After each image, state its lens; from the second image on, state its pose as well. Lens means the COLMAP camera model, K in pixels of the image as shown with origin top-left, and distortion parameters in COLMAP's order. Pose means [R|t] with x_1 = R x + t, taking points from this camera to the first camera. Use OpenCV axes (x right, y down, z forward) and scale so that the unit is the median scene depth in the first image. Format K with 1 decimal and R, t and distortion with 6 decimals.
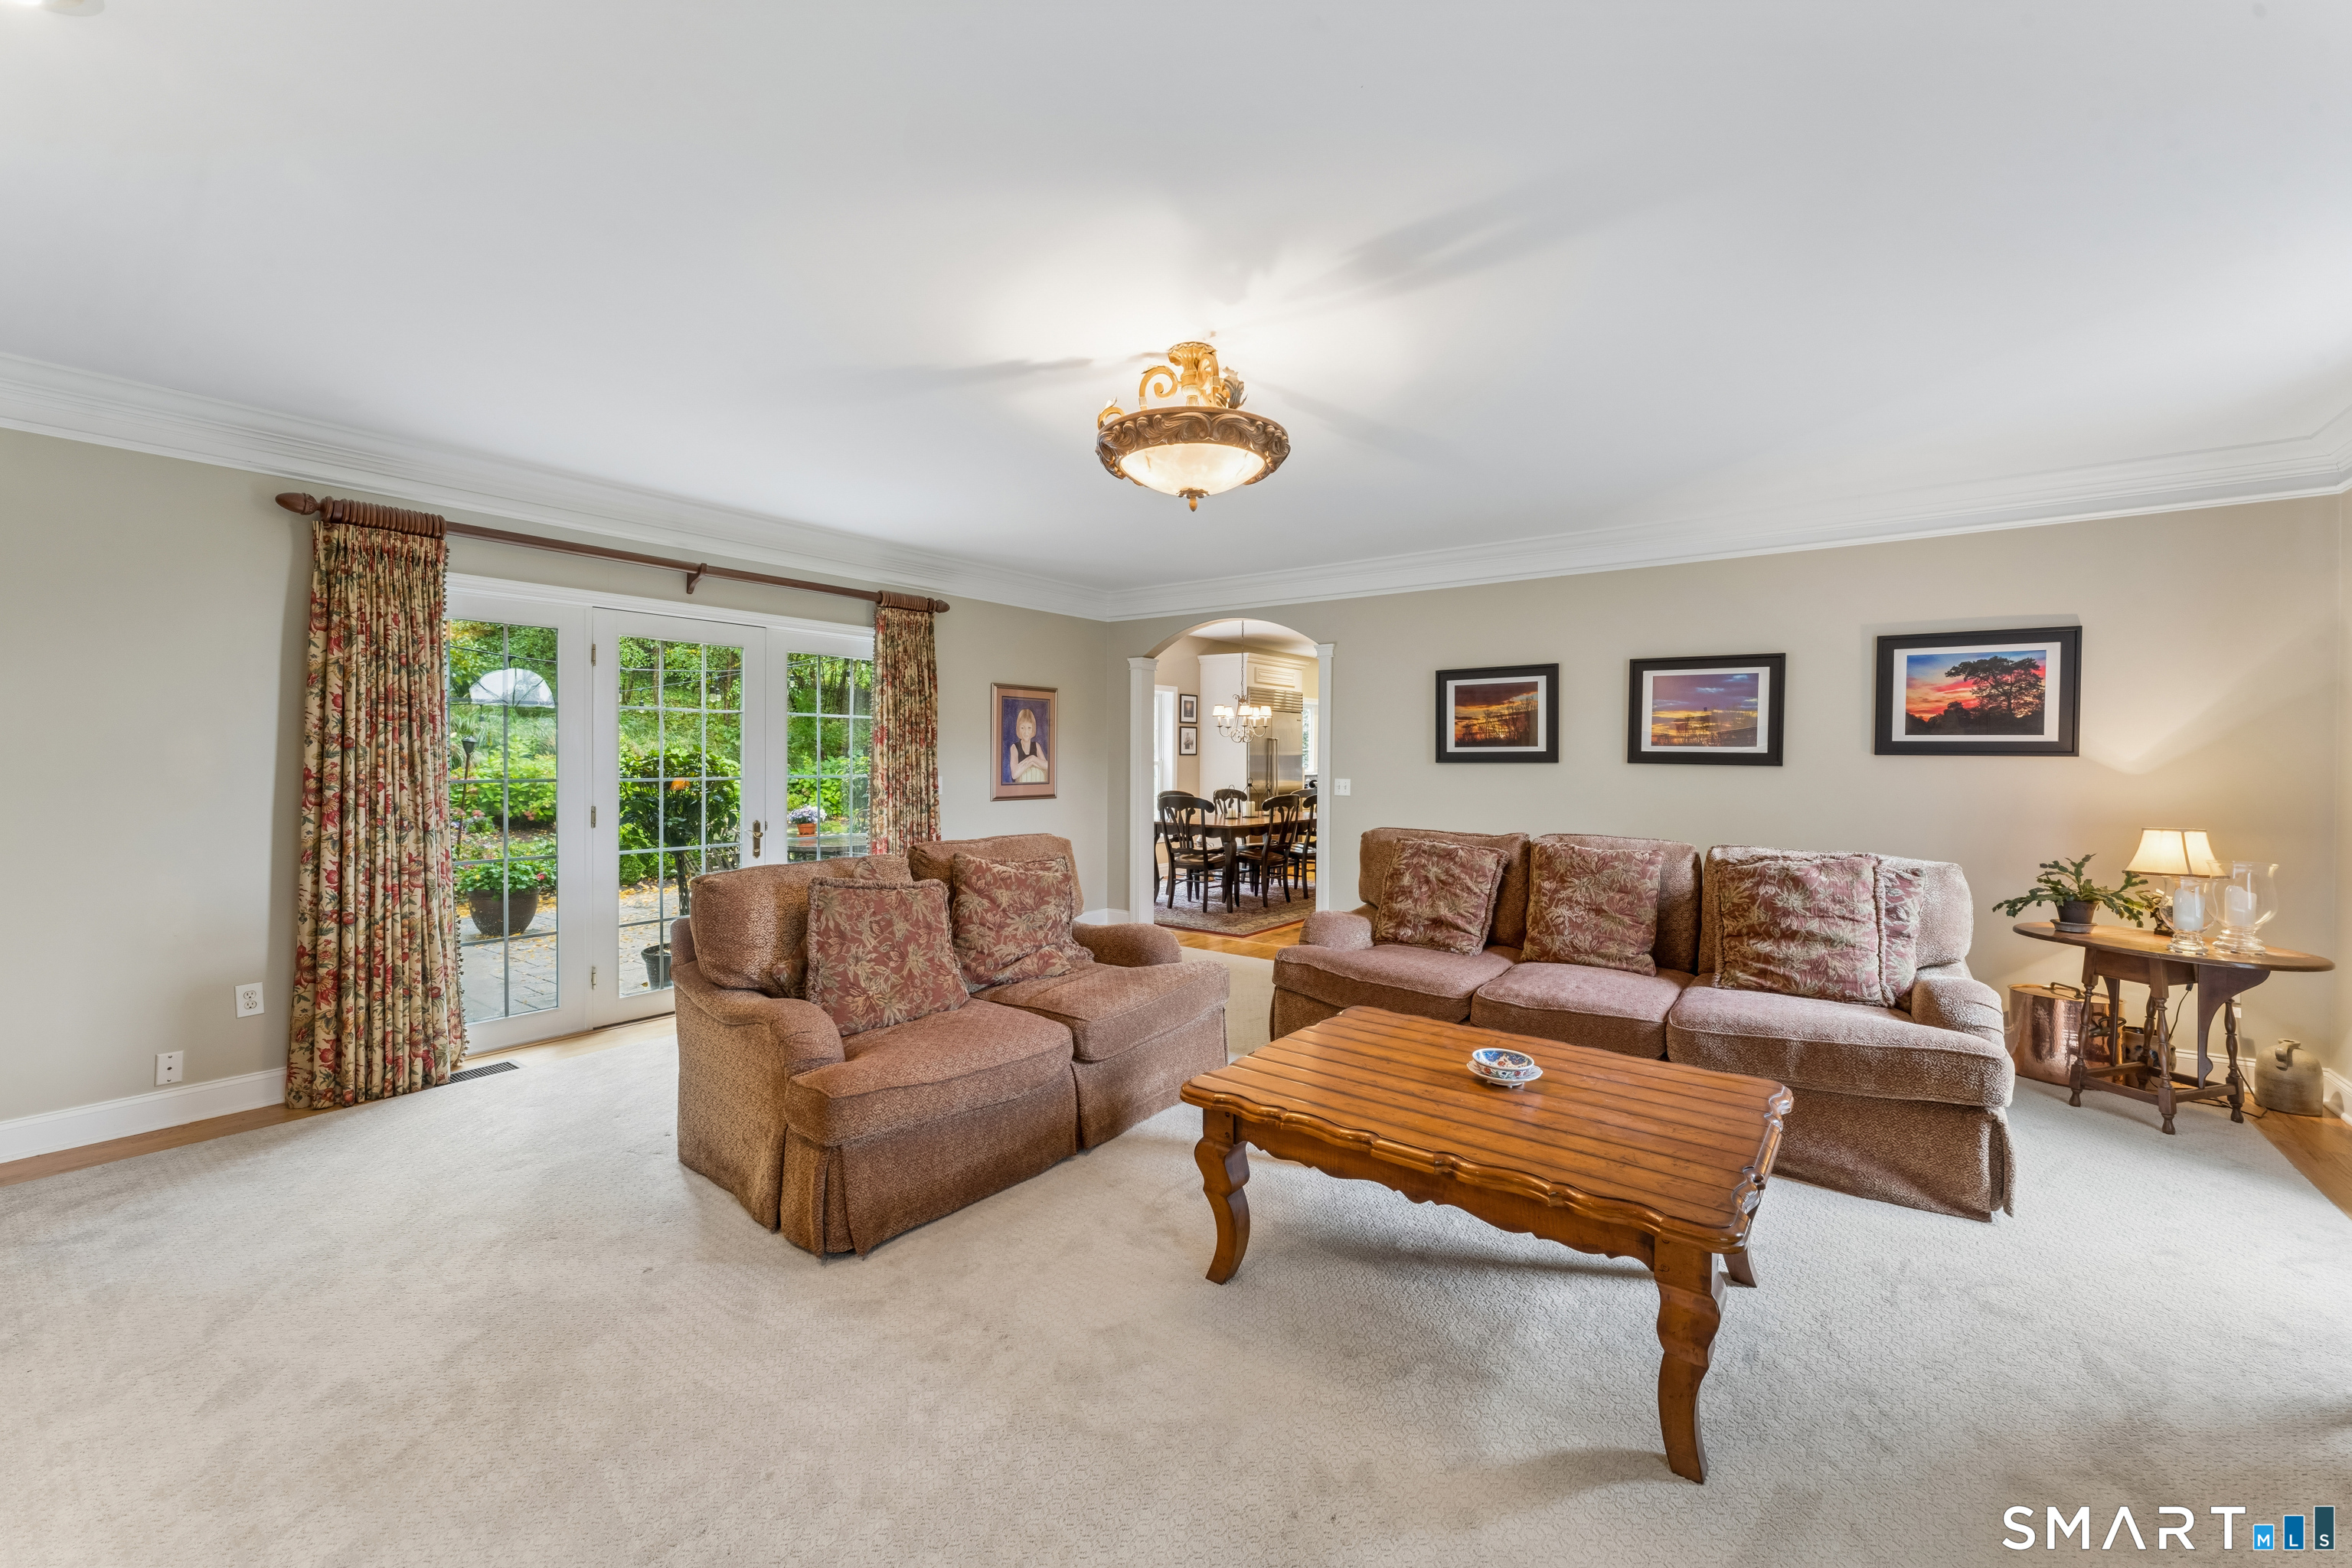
lens RADIAL K [[950.2, 0, 1180.9], [0, 950.2, 770.4], [0, 0, 1]] dist [-0.001823, -0.000033]
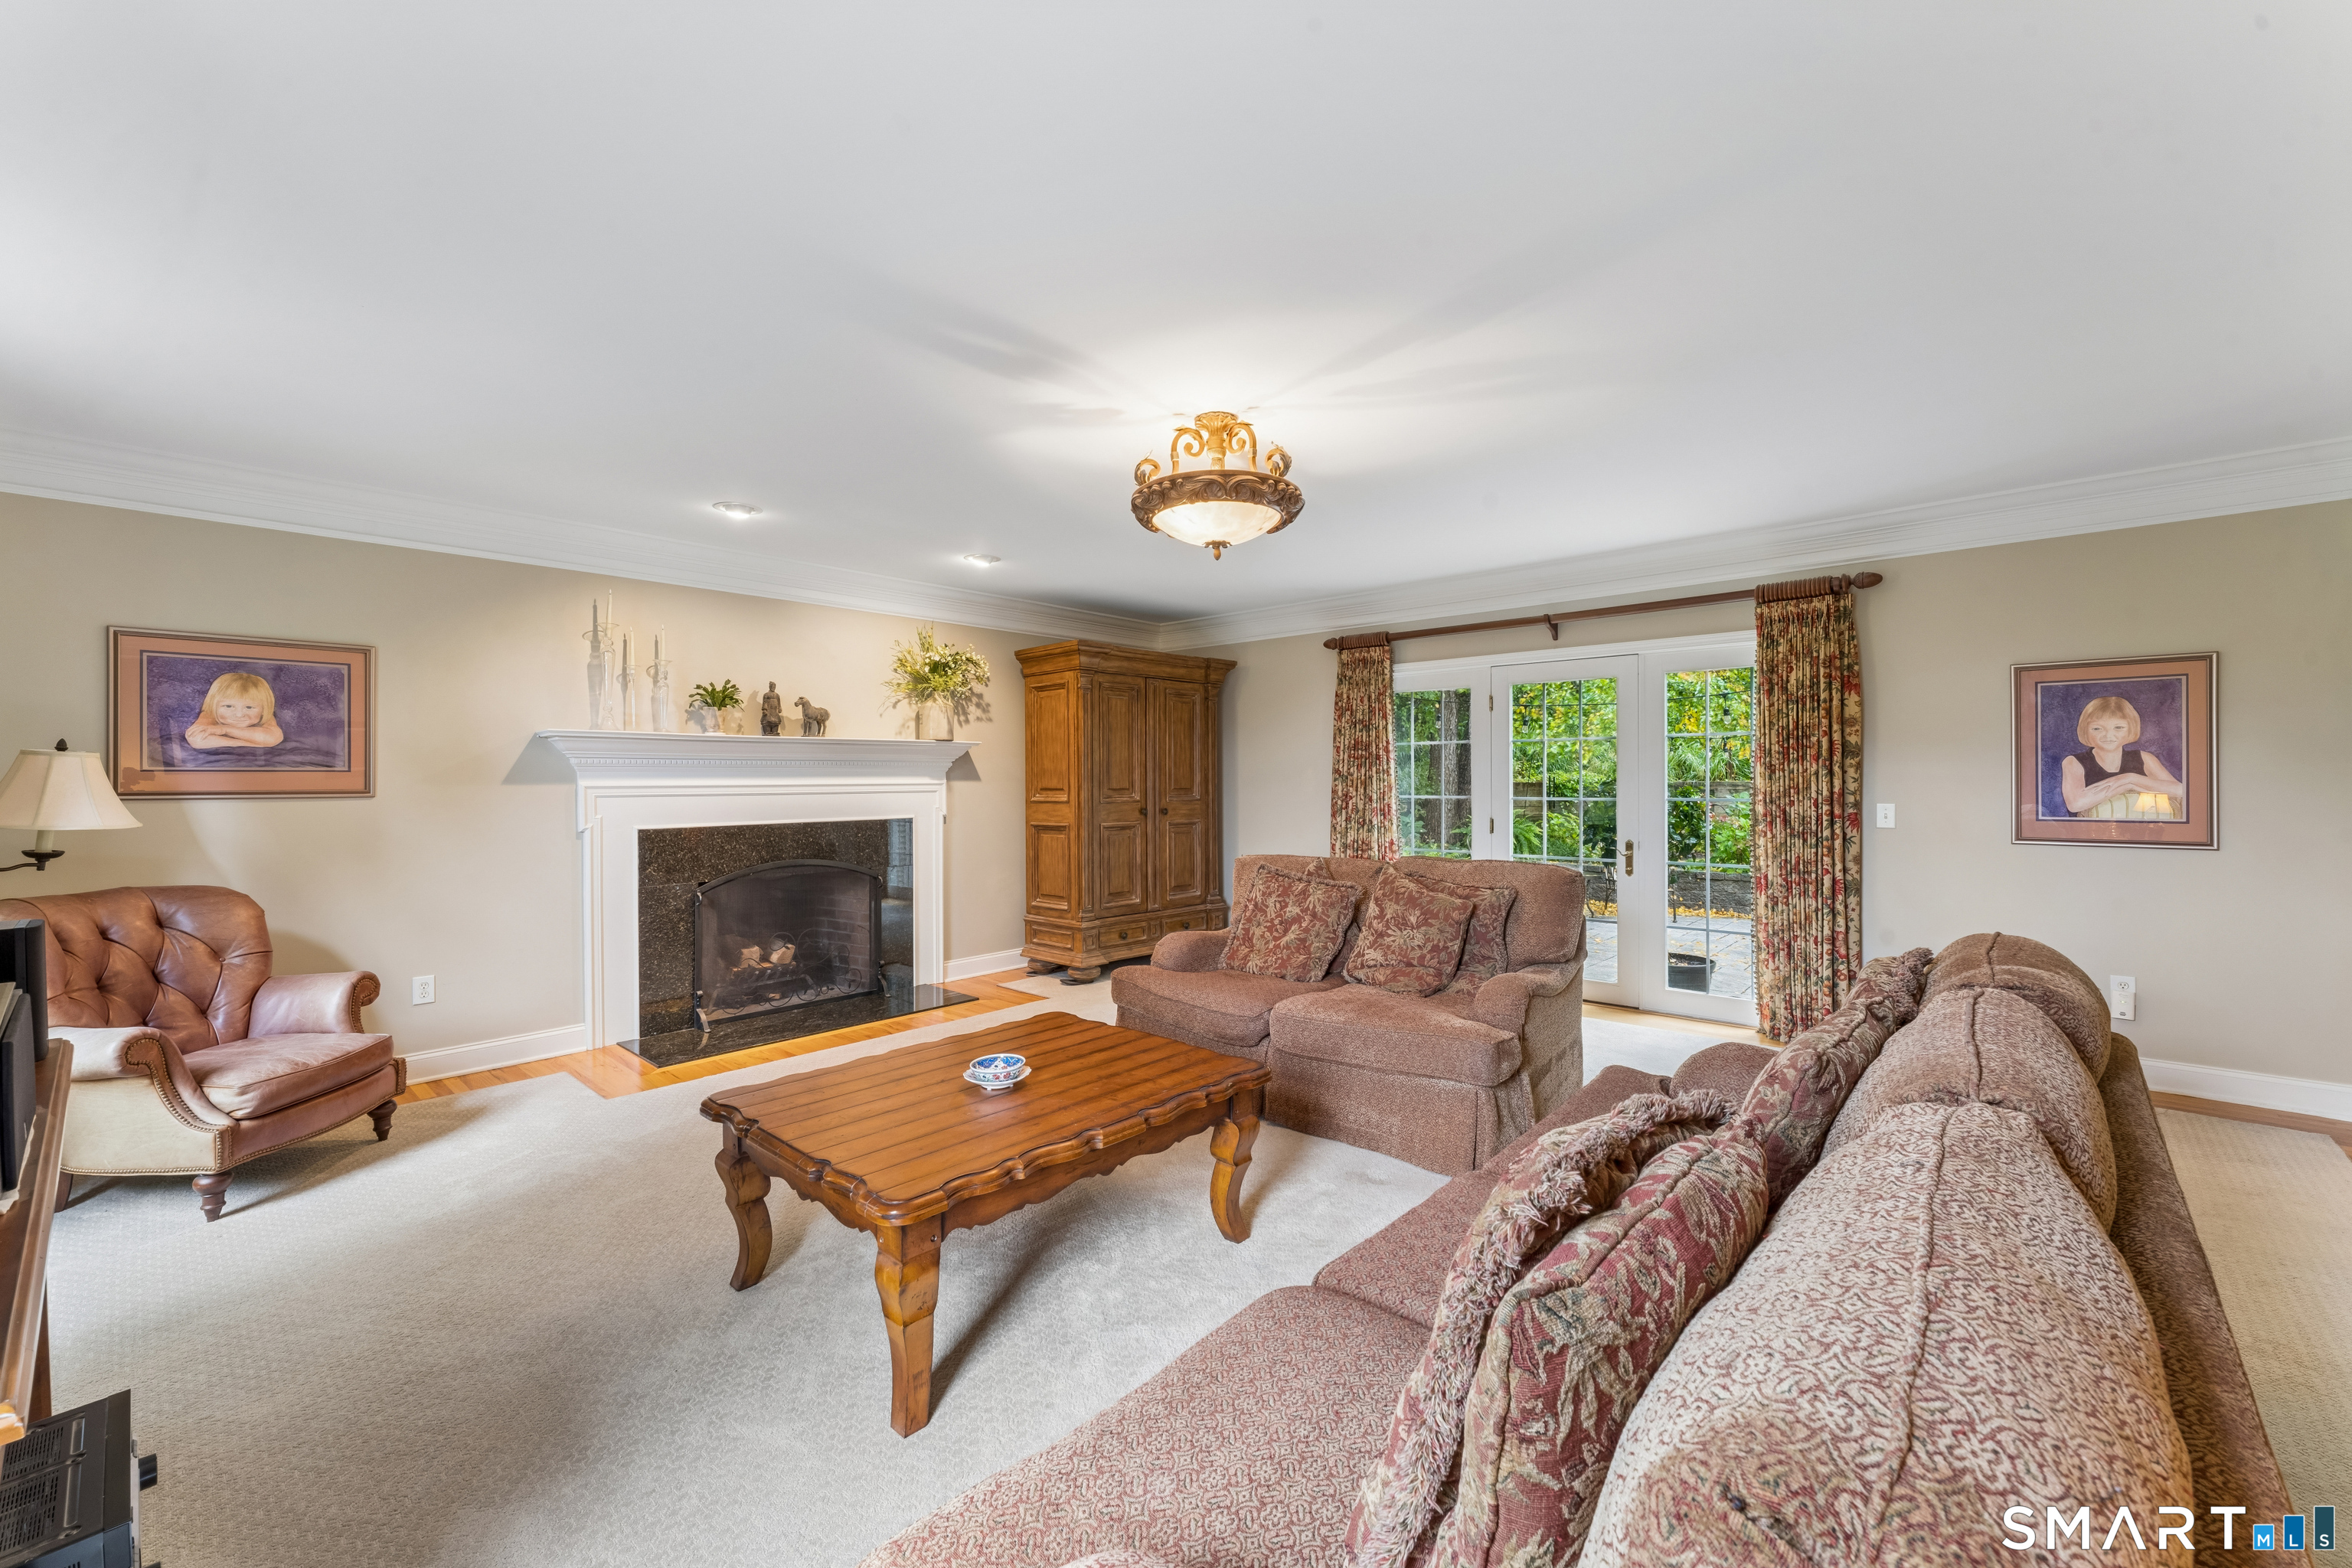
lens RADIAL K [[950.2, 0, 1183.9], [0, 950.2, 780.3], [0, 0, 1]] dist [-0.001823, -0.000033]
pose [[-0.096921, -0.002416, -0.995289, 0.645872], [-0.008352, 0.999964, -0.001614, -0.007158], [0.995257, 0.008157, -0.096938, 0.611297]]
